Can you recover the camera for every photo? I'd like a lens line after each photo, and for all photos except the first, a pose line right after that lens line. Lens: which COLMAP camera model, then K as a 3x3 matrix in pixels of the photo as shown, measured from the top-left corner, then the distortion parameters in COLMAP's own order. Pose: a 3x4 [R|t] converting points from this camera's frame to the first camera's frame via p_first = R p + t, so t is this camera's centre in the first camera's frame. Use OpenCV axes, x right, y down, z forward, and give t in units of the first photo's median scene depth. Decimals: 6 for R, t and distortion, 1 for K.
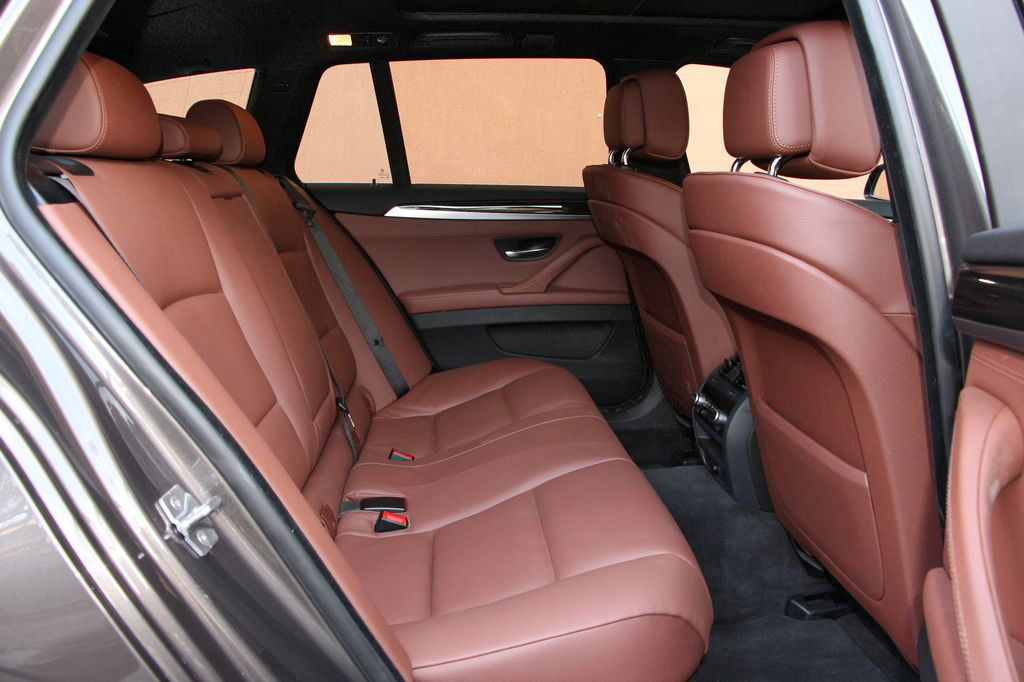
lens RADIAL K [[849.7, 0, 511.7], [0, 849.7, 340.7], [0, 0, 1]] dist [-0.180074, 0.149001]
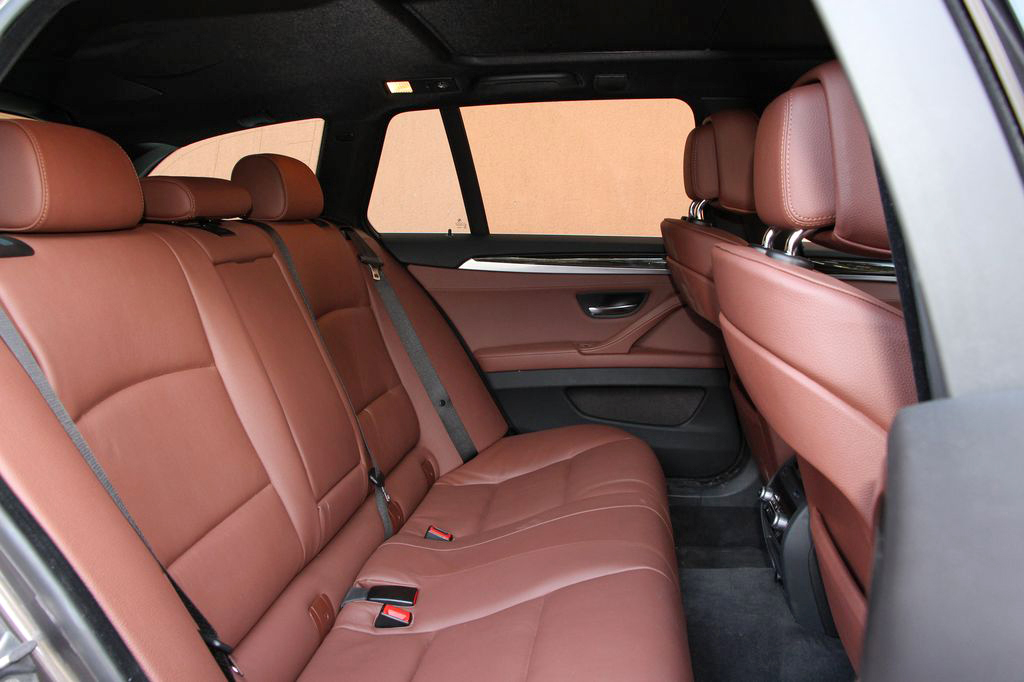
lens RADIAL K [[849.7, 0, 511.9], [0, 849.7, 341.6], [0, 0, 1]] dist [-0.180074, 0.149001]
pose [[0.978754, 0.024049, -0.203623, 0.107843], [-0.030696, 0.999092, -0.029548, -0.041307], [0.202728, 0.035171, 0.978603, 0.085716]]
